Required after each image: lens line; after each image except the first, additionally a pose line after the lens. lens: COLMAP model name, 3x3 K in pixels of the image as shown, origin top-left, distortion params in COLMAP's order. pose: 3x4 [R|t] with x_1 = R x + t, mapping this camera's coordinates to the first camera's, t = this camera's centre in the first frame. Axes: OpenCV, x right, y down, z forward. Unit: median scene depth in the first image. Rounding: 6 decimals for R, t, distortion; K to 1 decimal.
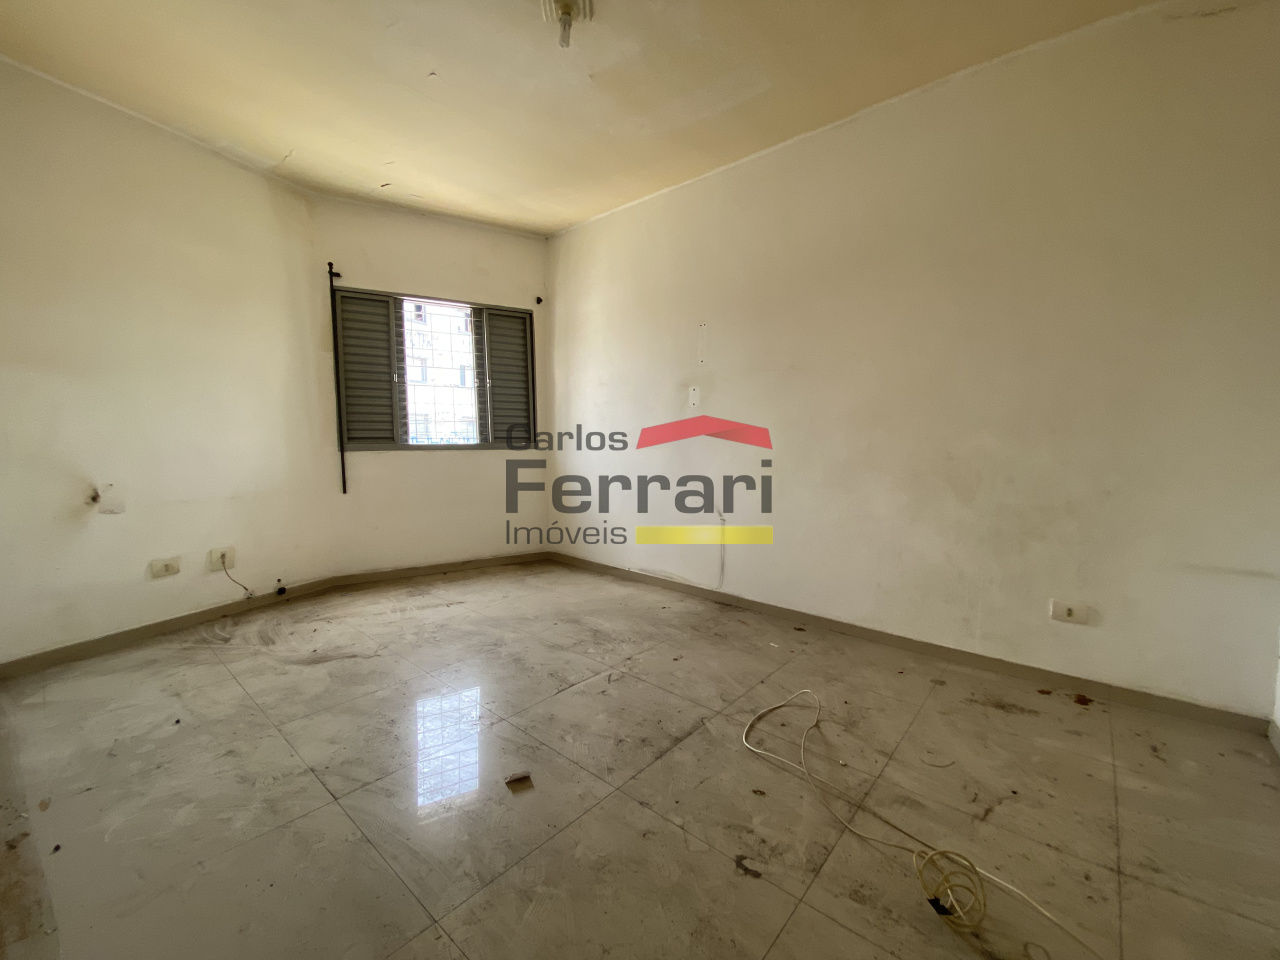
lens RADIAL K [[518.1, 0, 639.0], [0, 518.1, 479.6], [0, 0, 1]] dist [0.028590, -0.023363]
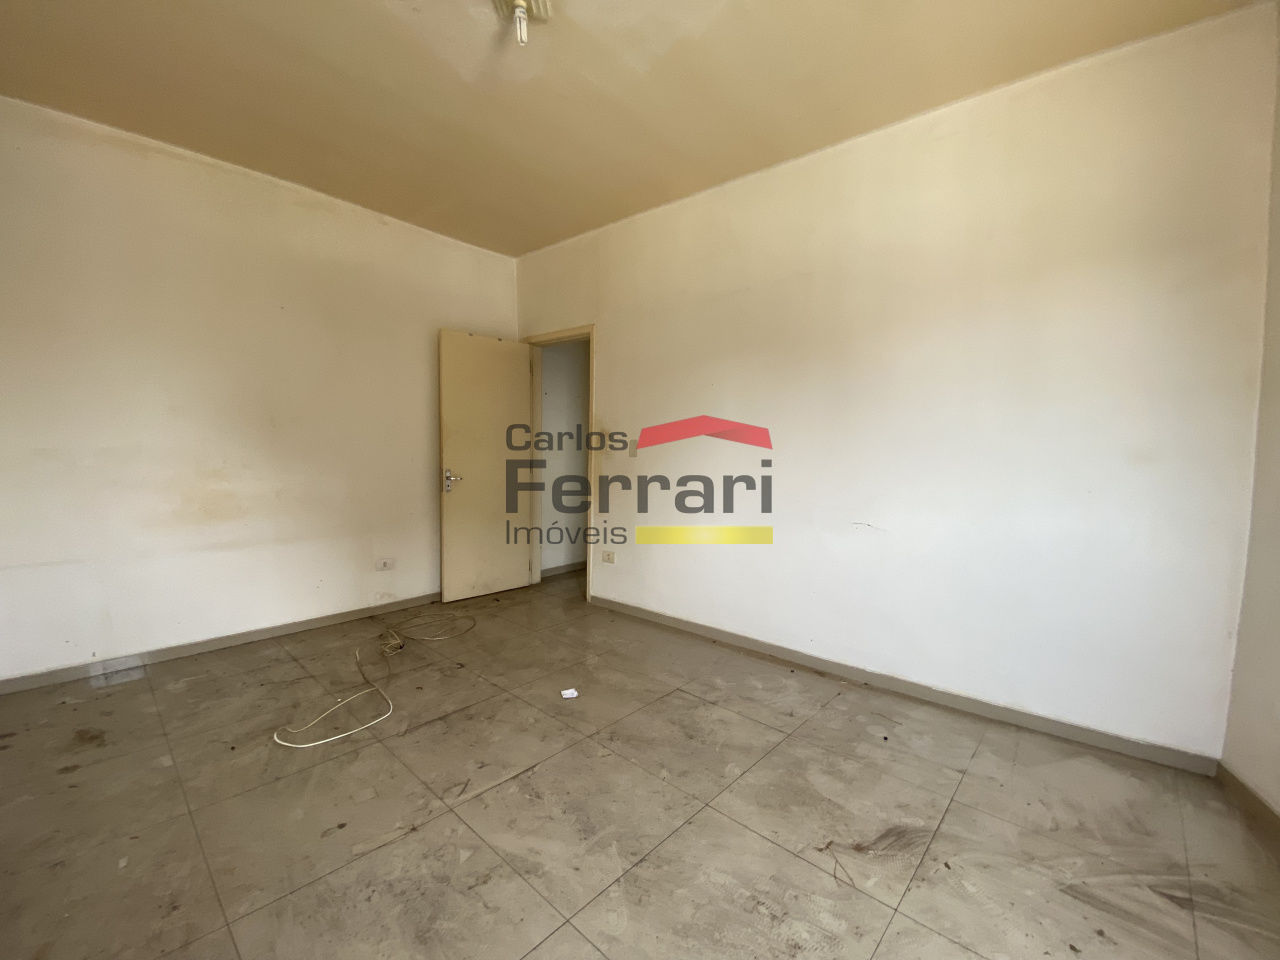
lens RADIAL K [[518.1, 0, 639.0], [0, 518.1, 479.6], [0, 0, 1]] dist [0.028590, -0.023363]
pose [[-0.999194, -0.019057, 0.035334, -0.345020], [-0.014089, 0.990626, 0.135870, -0.185107], [-0.037592, 0.135263, -0.990096, 1.754319]]
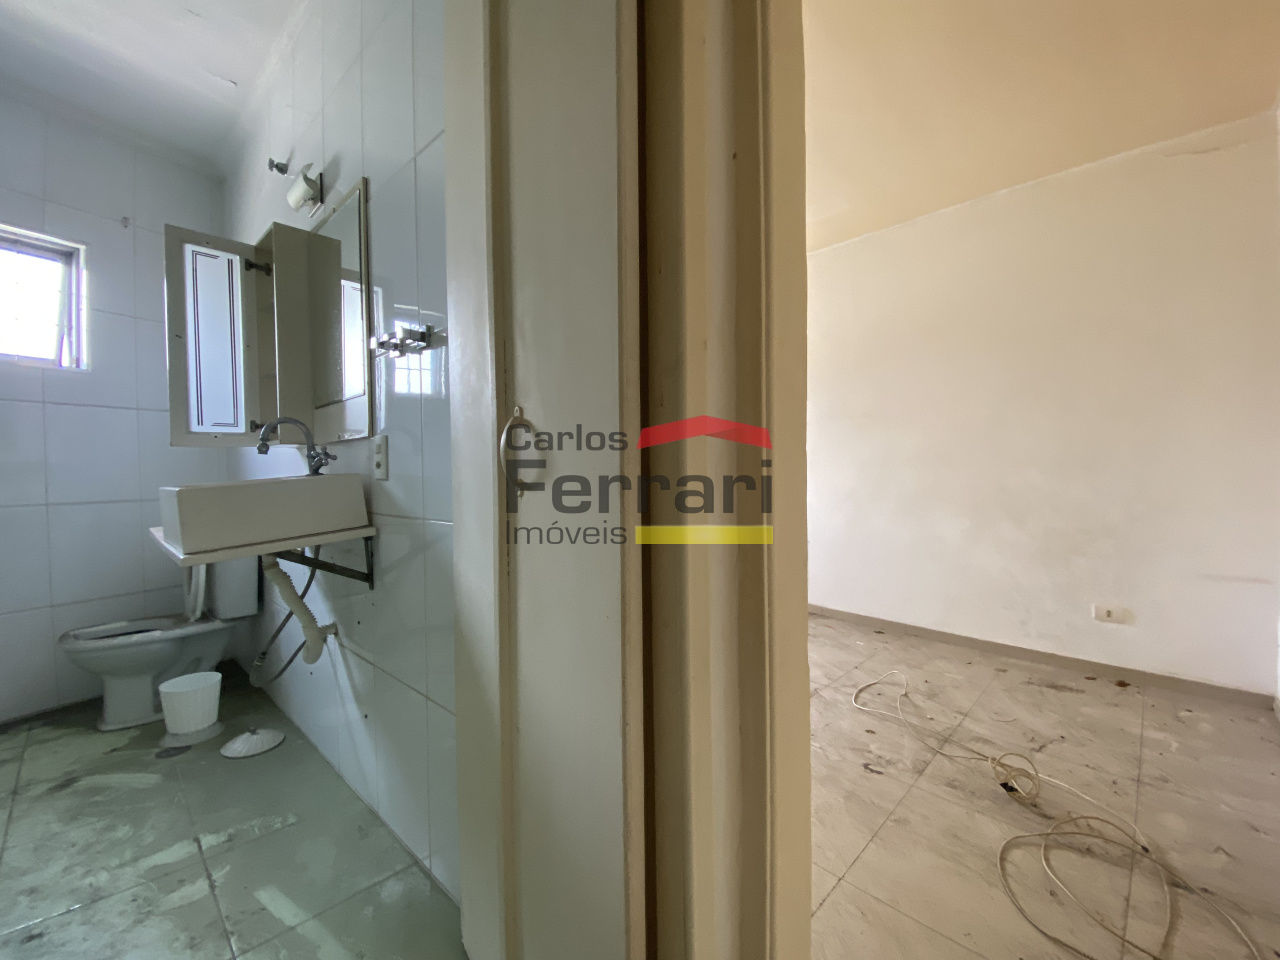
lens RADIAL K [[518.1, 0, 639.0], [0, 518.1, 479.6], [0, 0, 1]] dist [0.028590, -0.023363]
pose [[0.997255, -0.008875, -0.073505, -0.199809], [0.004901, 0.998525, -0.054072, -0.004199], [0.073877, 0.053563, 0.995828, -0.340874]]
